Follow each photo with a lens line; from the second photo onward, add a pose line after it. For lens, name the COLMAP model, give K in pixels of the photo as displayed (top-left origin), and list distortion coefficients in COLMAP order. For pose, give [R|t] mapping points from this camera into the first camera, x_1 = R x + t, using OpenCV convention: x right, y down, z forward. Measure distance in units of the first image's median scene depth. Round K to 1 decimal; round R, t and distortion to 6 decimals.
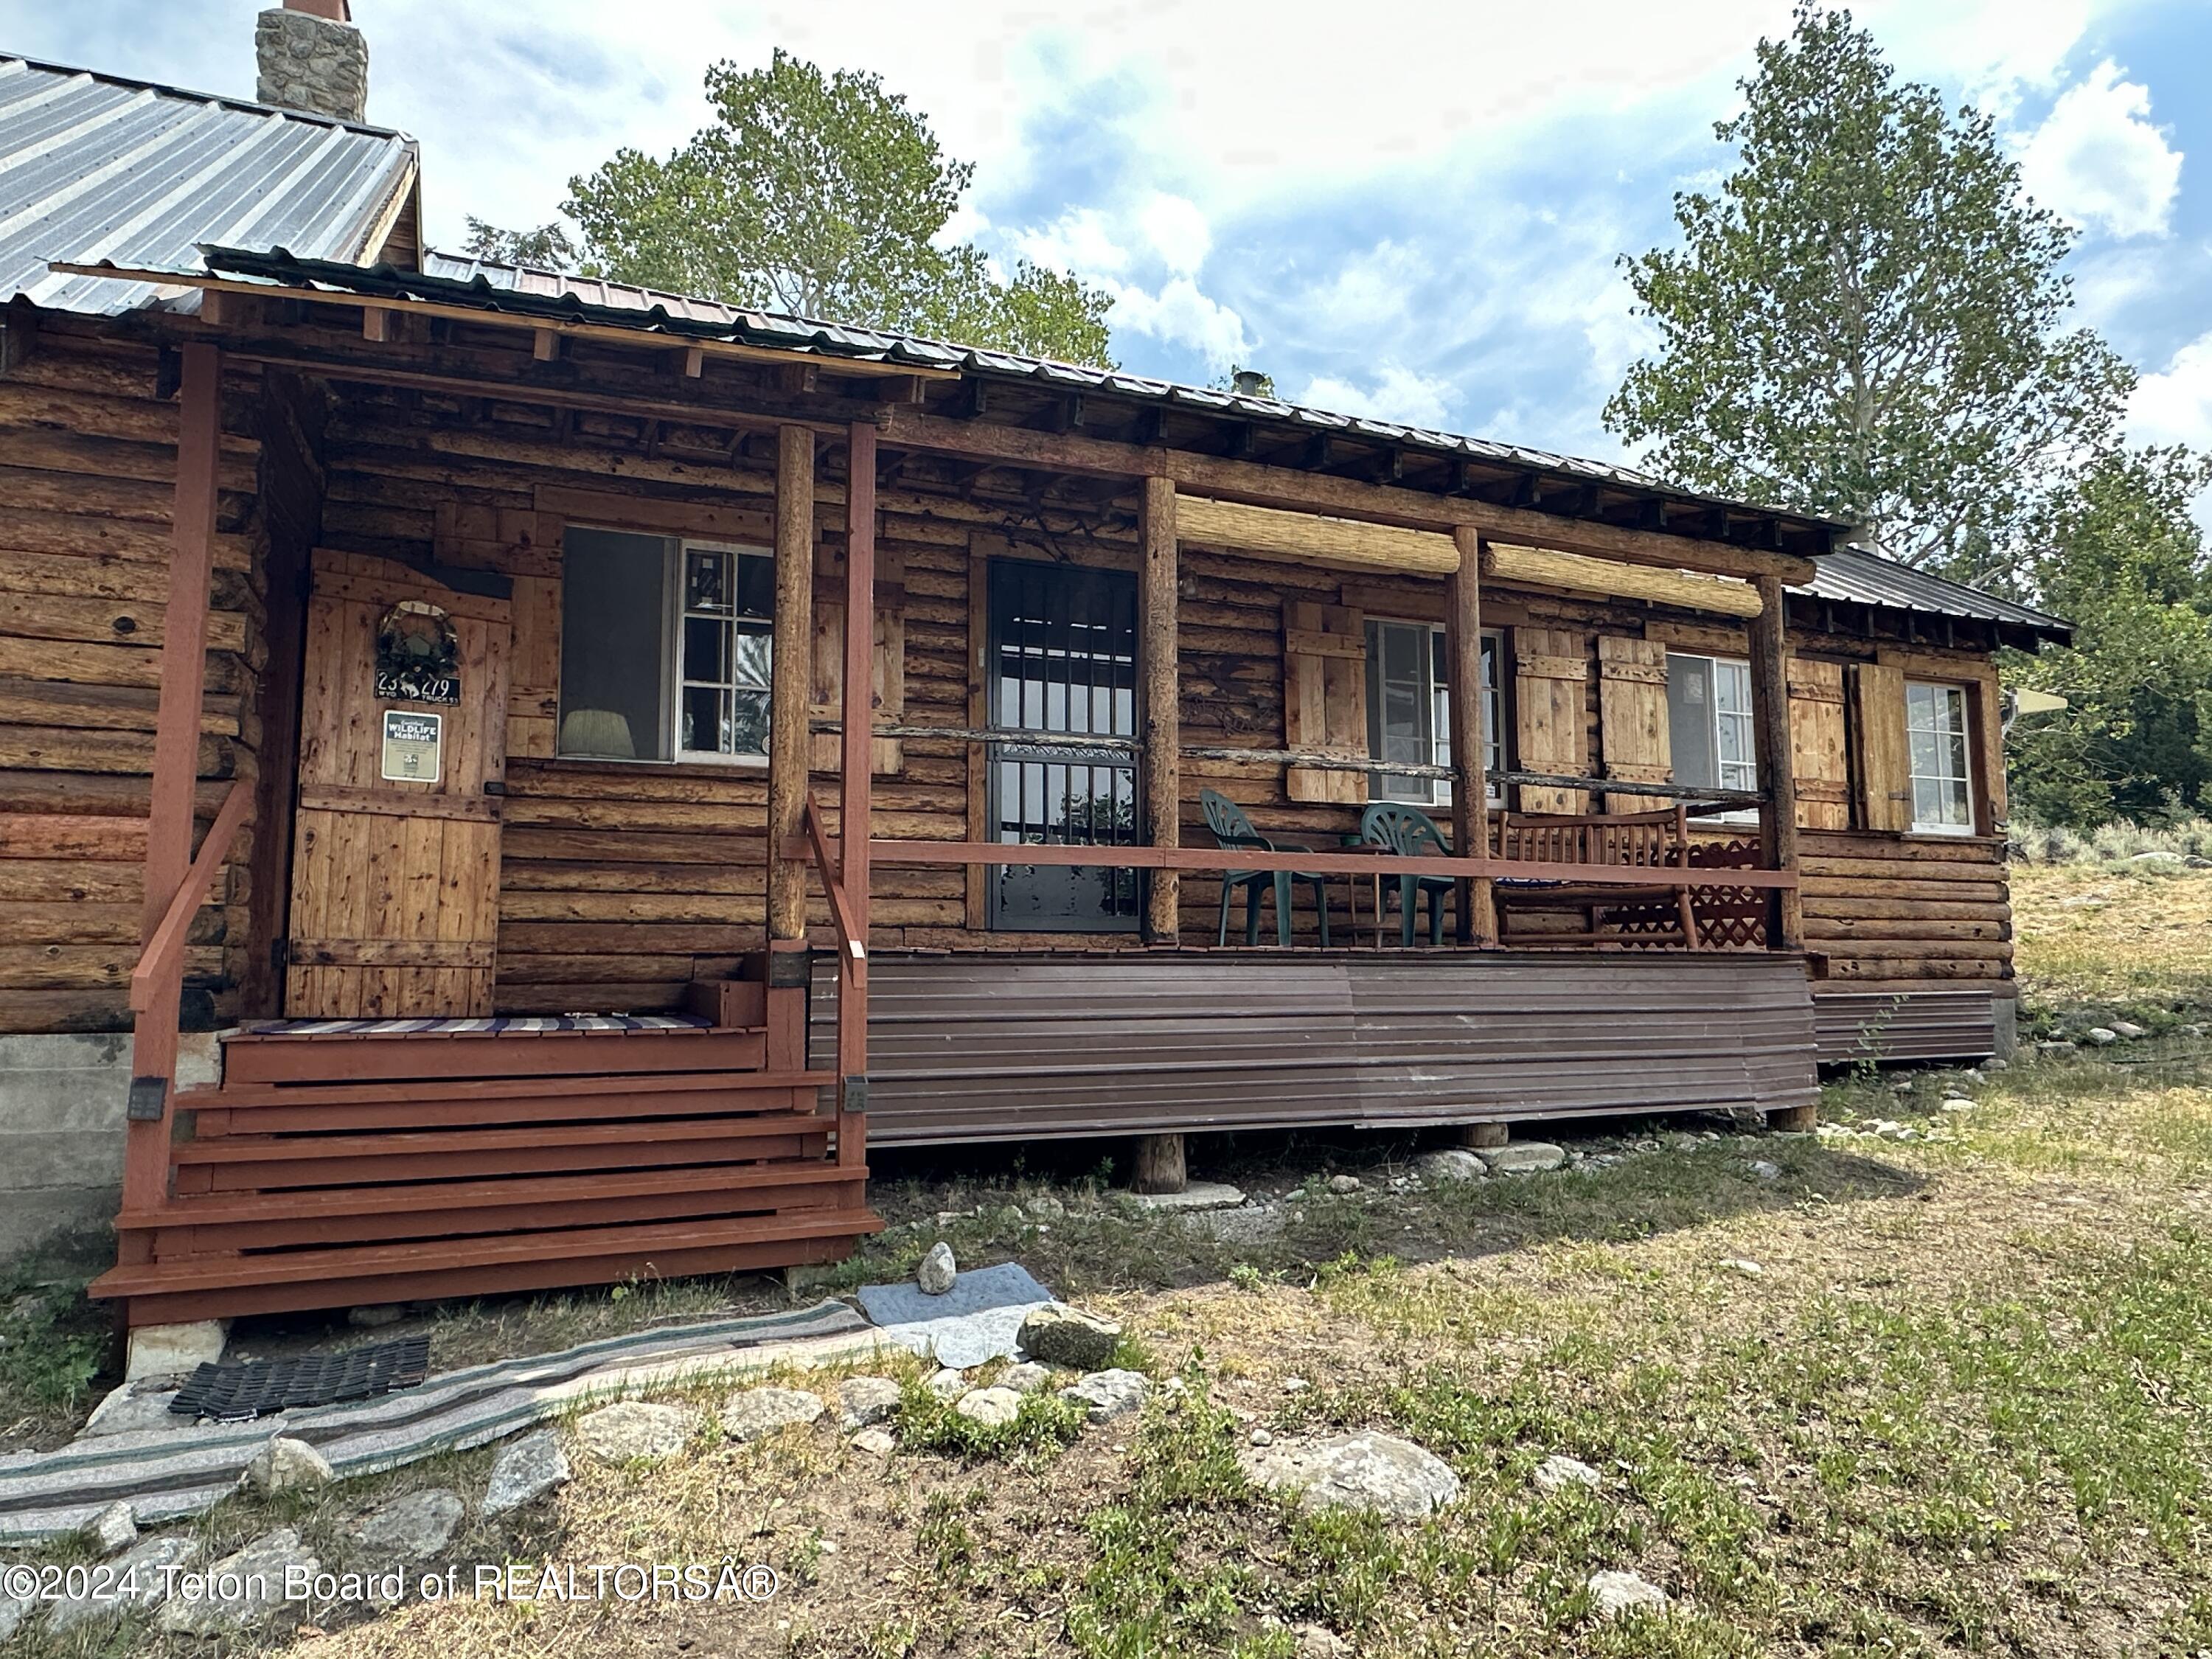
lens RADIAL K [[1363.9, 0, 1094.8], [0, 1363.9, 833.2], [0, 0, 1]] dist [0.002219, -0.001165]
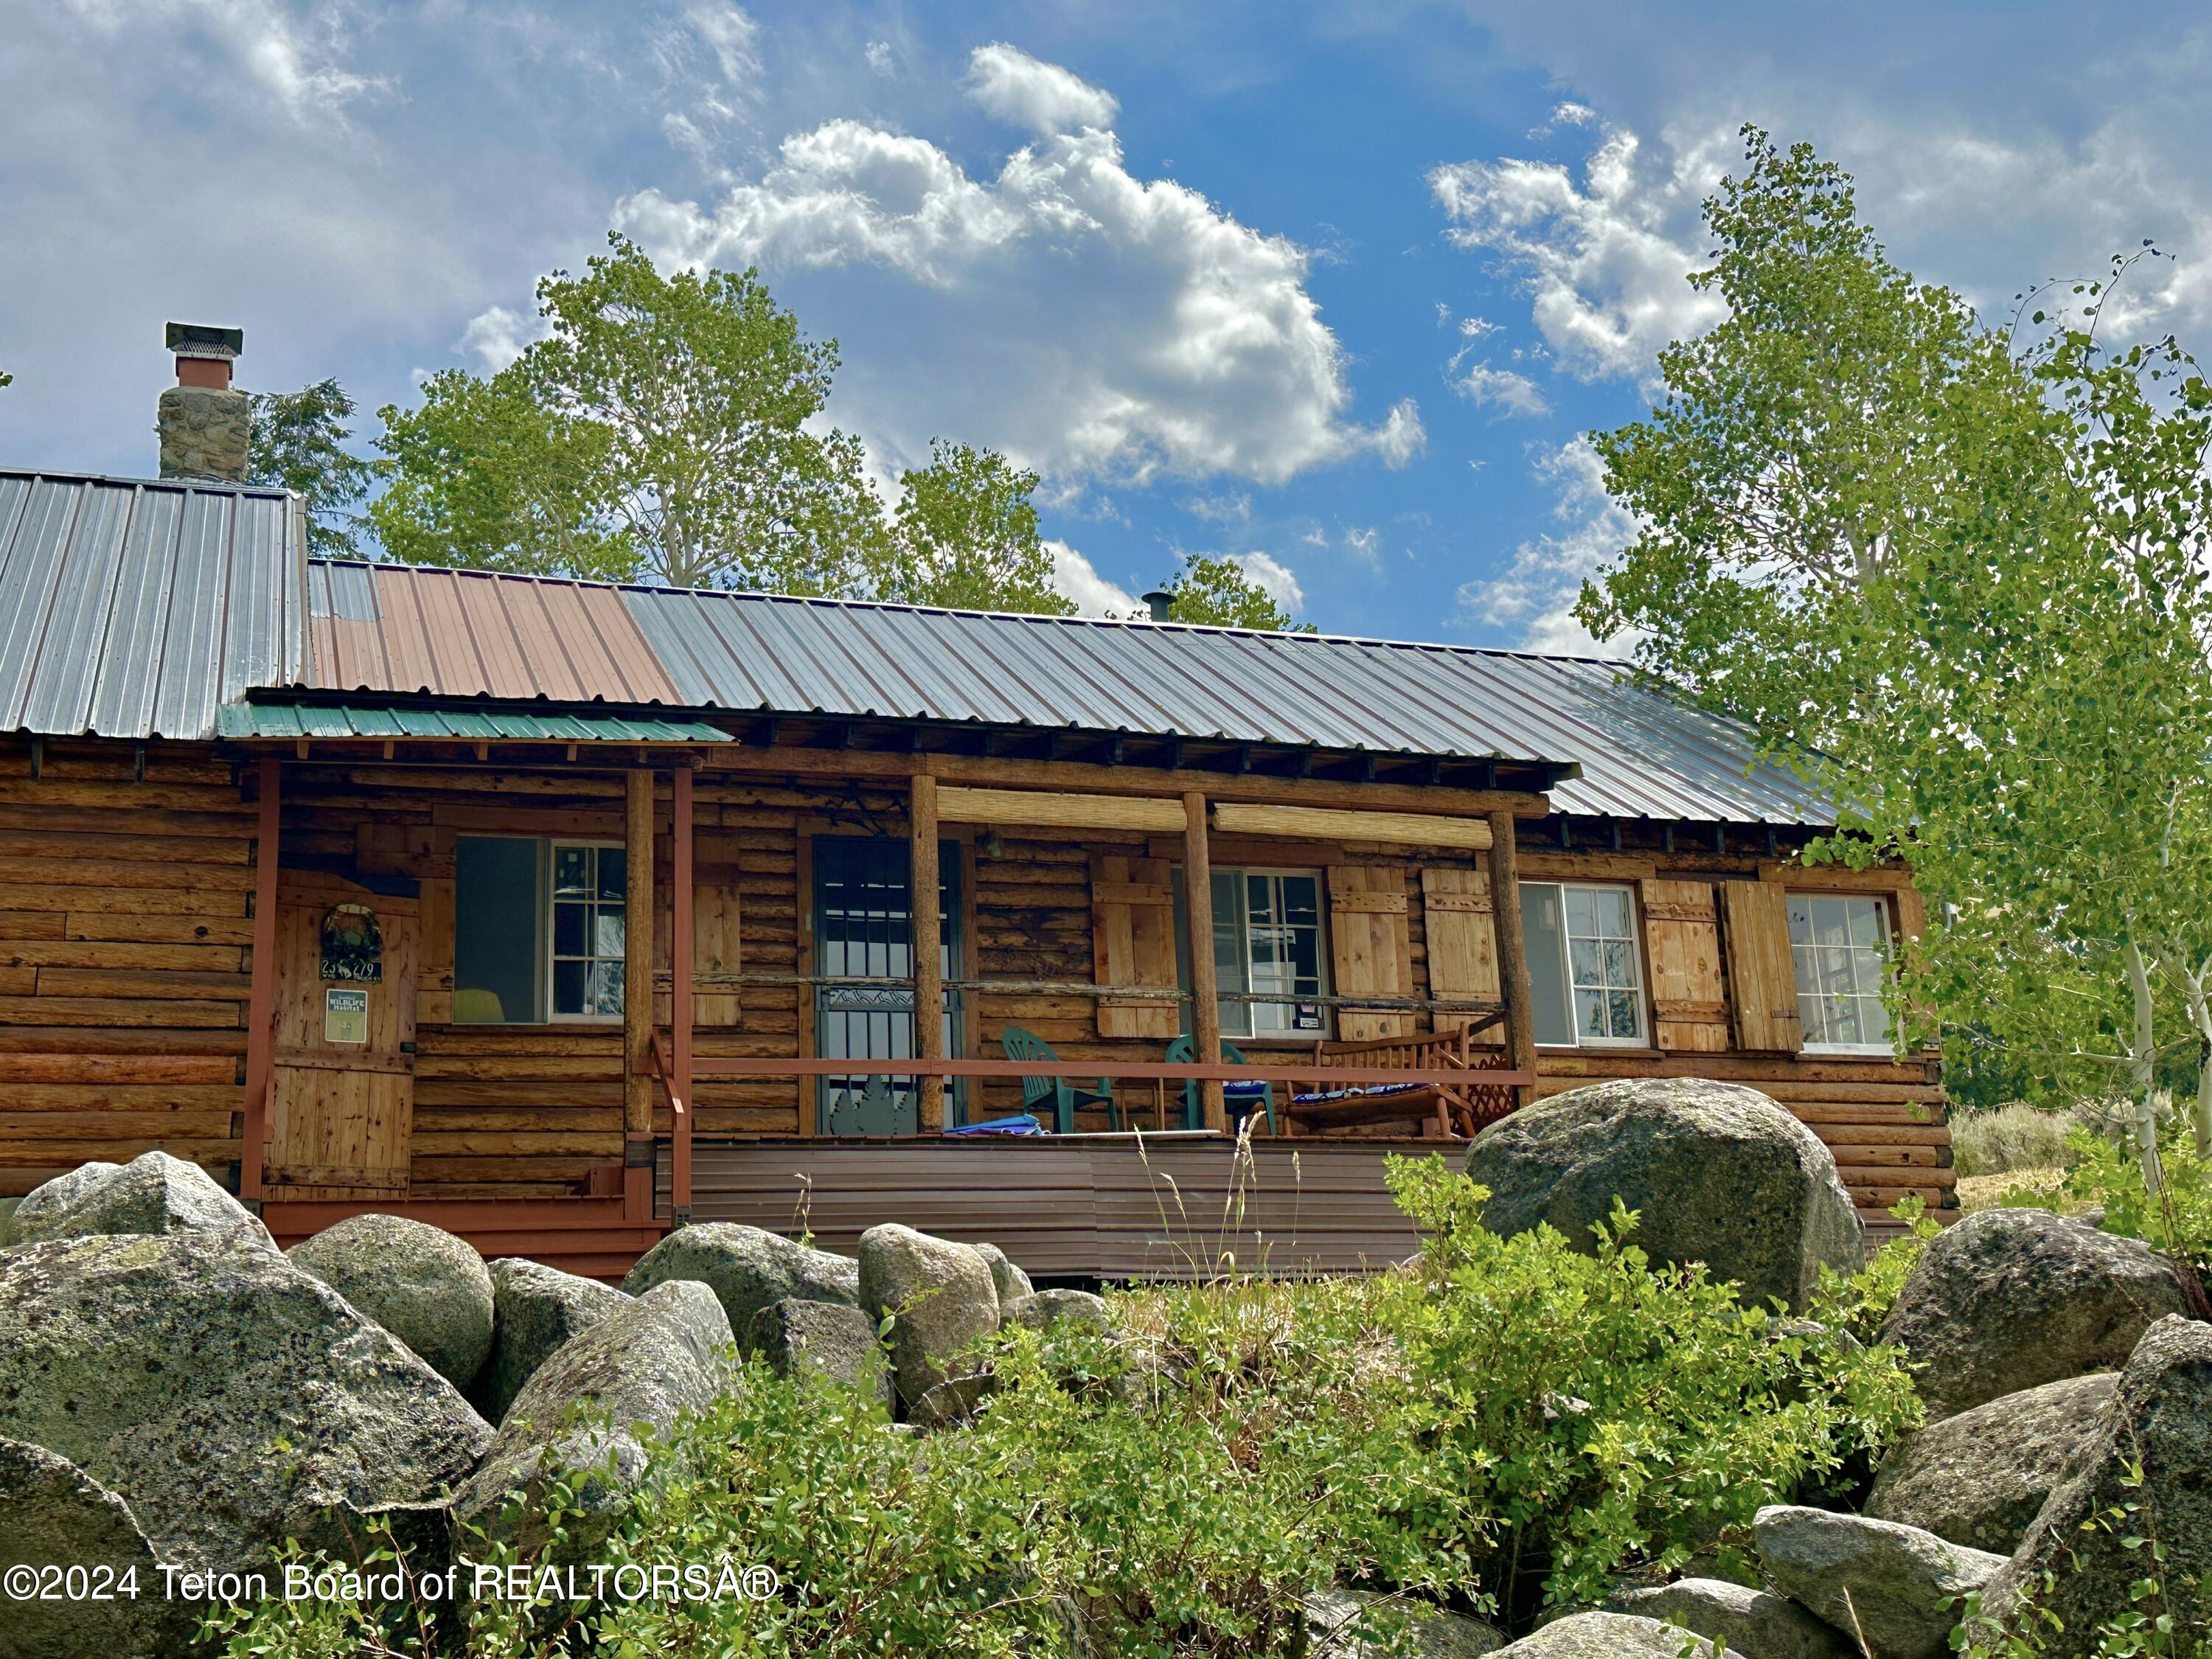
lens RADIAL K [[2566.8, 0, 1111.5], [0, 2566.8, 830.8], [0, 0, 1]] dist [0.129921, 0.000000]
pose [[0.997072, -0.058200, -0.049601, 0.306112], [0.049168, 0.984720, -0.167062, 0.183435], [0.058566, 0.164134, 0.984698, -1.224099]]
